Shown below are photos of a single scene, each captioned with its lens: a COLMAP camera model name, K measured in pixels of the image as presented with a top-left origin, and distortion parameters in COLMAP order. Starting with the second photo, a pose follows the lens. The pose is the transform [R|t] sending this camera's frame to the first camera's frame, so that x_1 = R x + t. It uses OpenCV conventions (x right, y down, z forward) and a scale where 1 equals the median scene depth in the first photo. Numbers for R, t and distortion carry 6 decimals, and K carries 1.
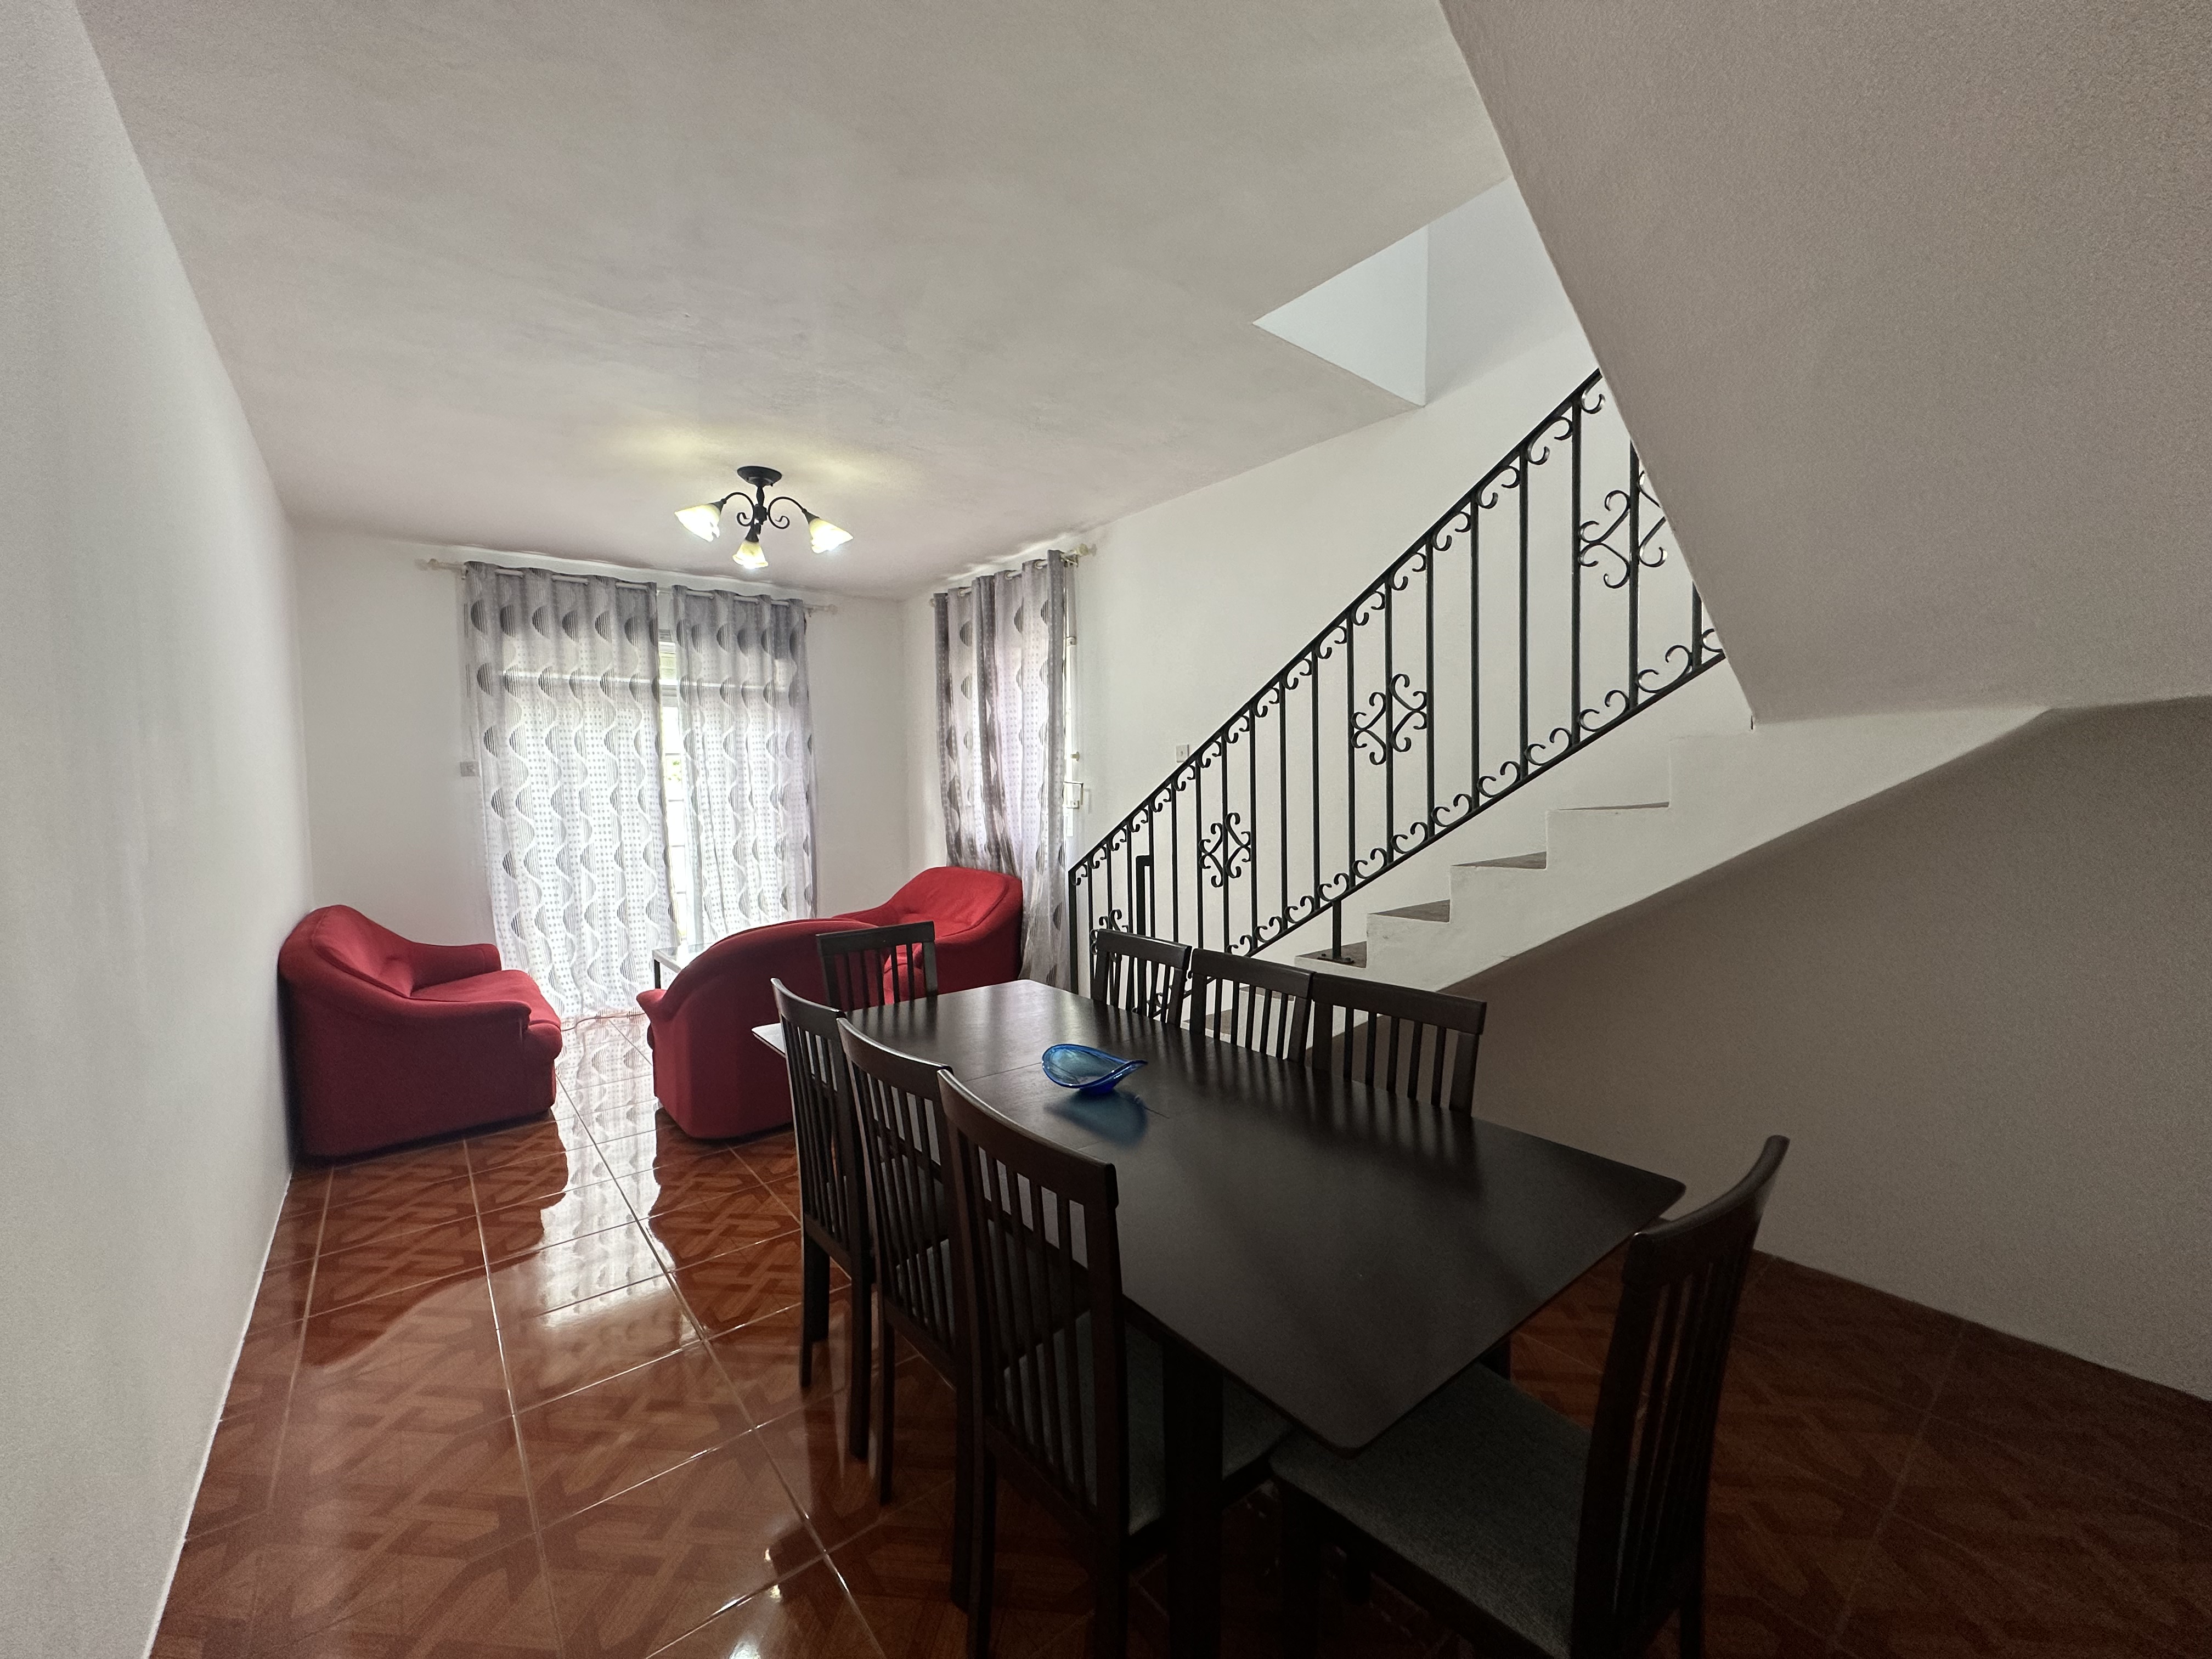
lens RADIAL K [[879.9, 0, 1106.2], [0, 879.9, 832.0], [0, 0, 1]] dist [-0.001684, -0.000064]
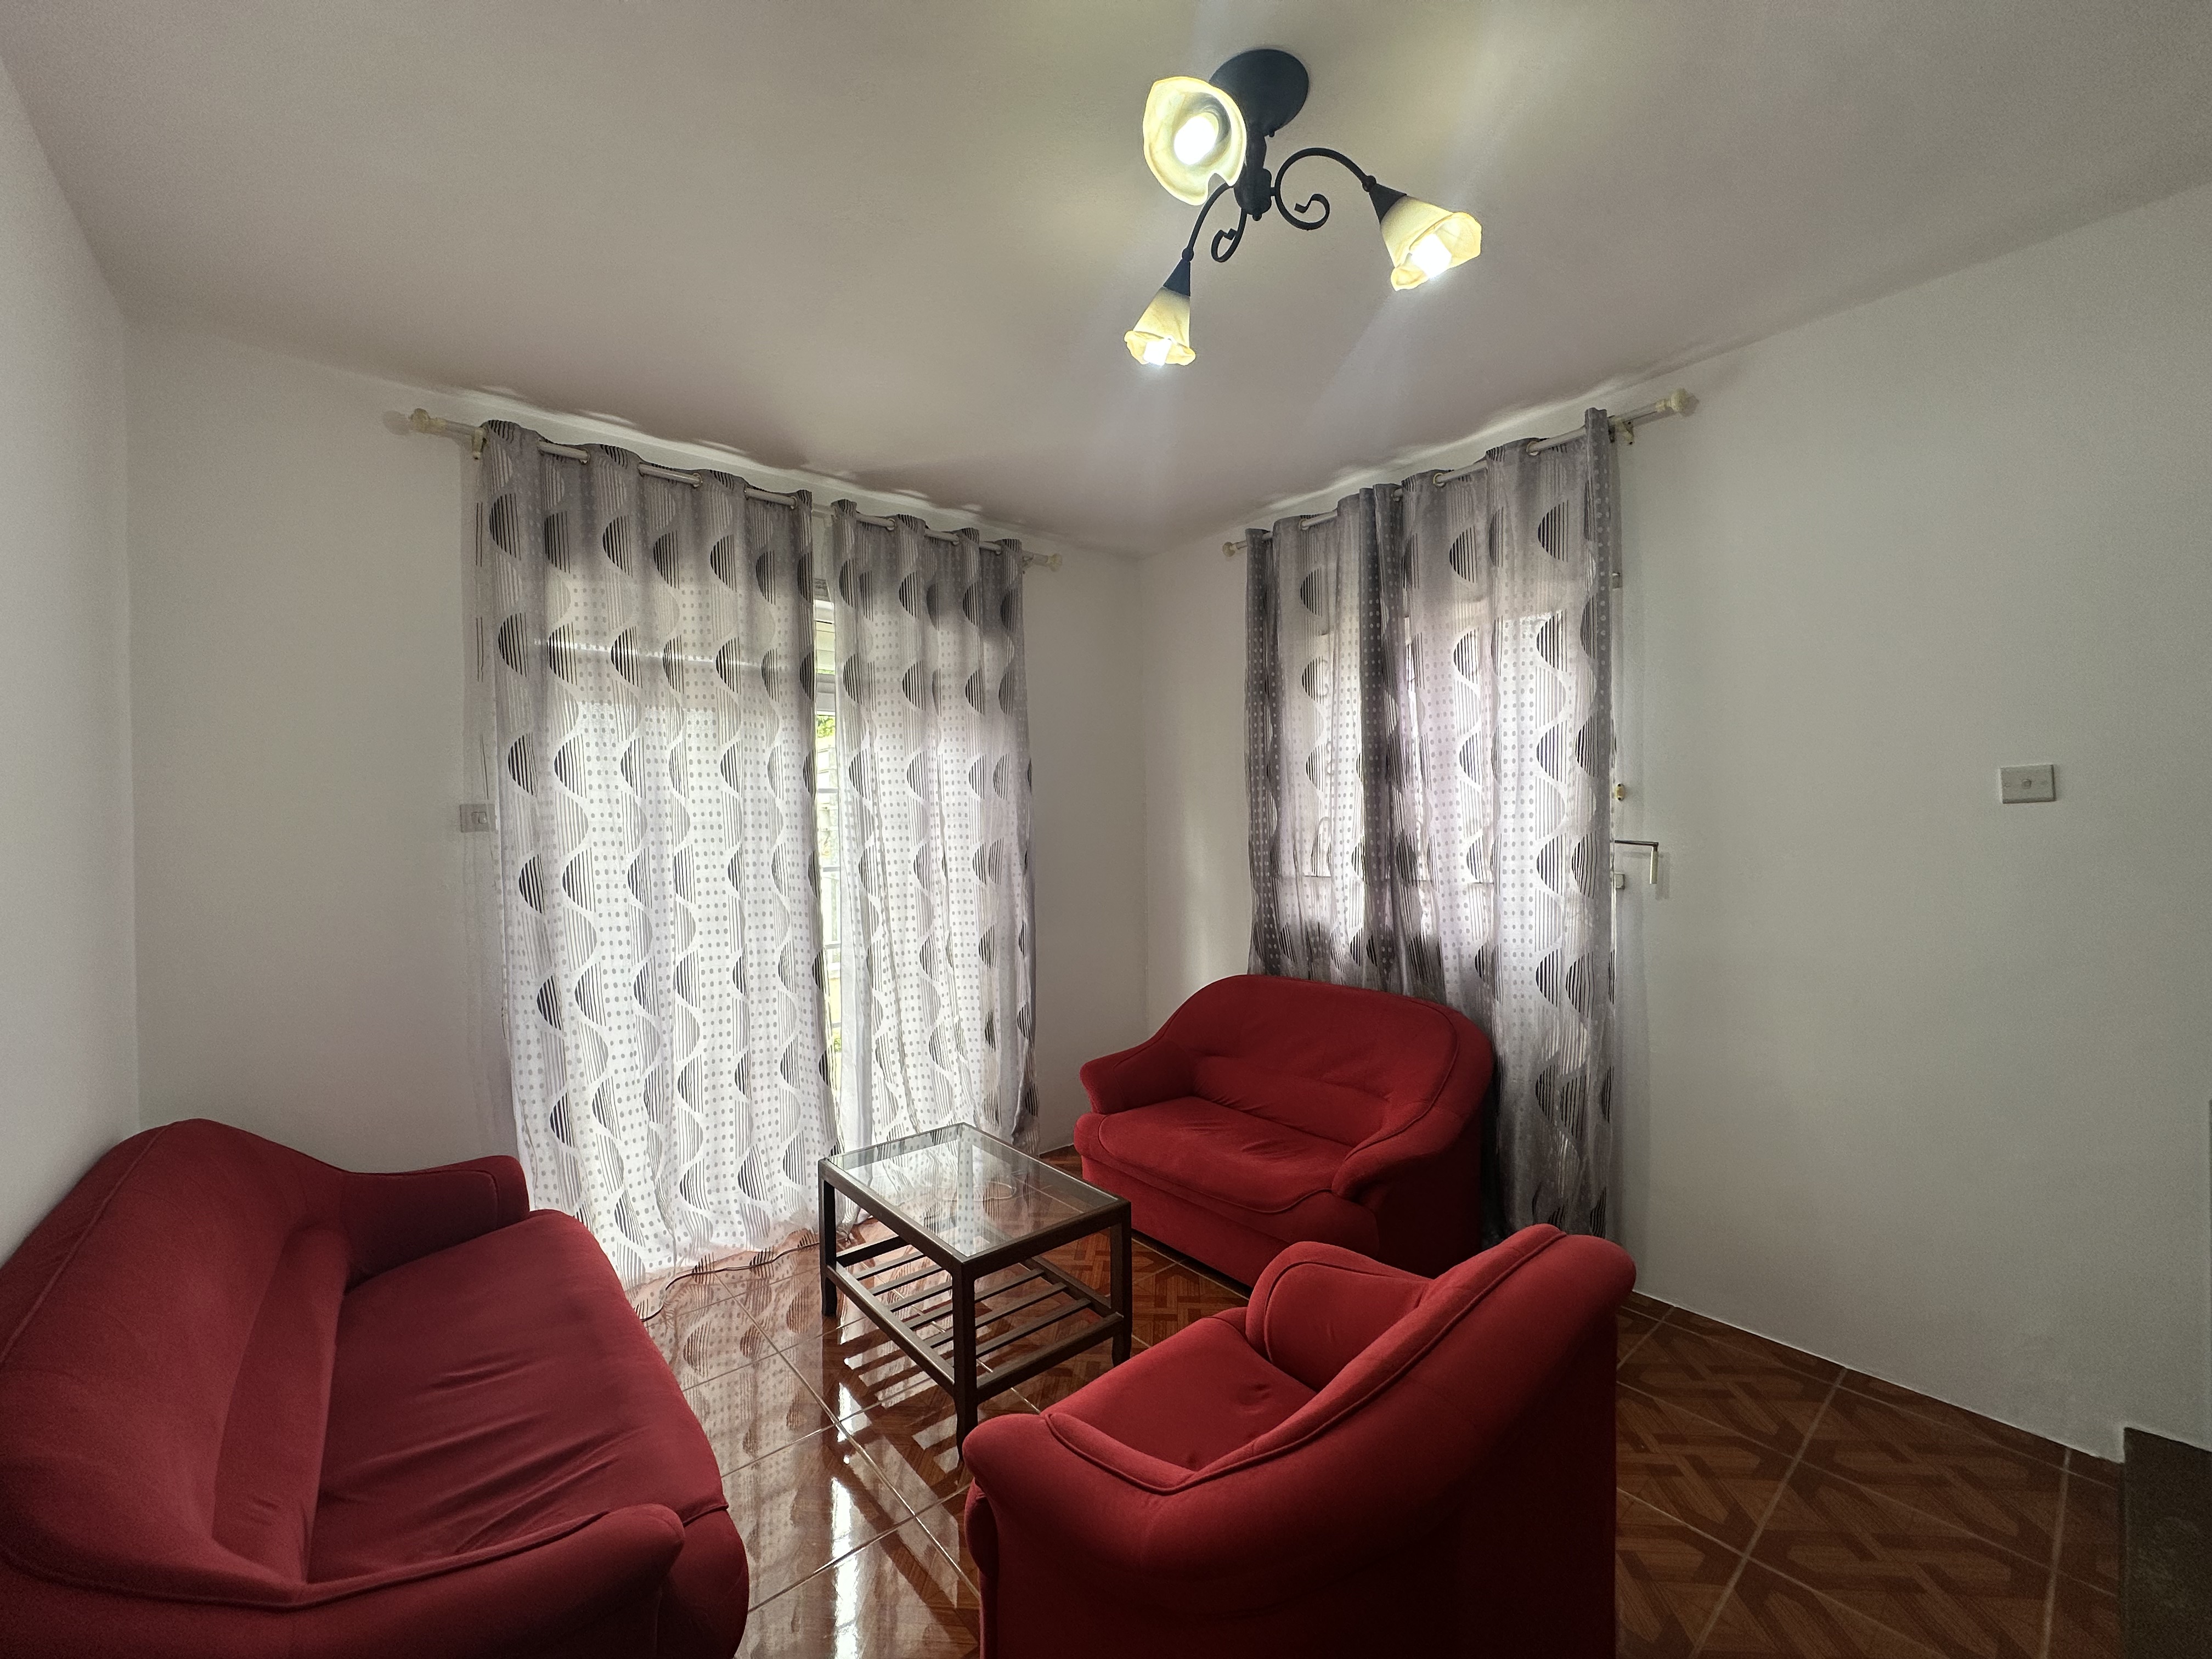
lens RADIAL K [[879.9, 0, 1107.4], [0, 879.9, 832.5], [0, 0, 1]] dist [-0.001684, -0.000064]
pose [[0.999691, -0.001870, 0.024807, -0.339747], [0.003056, 0.998850, -0.047853, -0.034554], [-0.024689, 0.047914, 0.998546, 0.440389]]
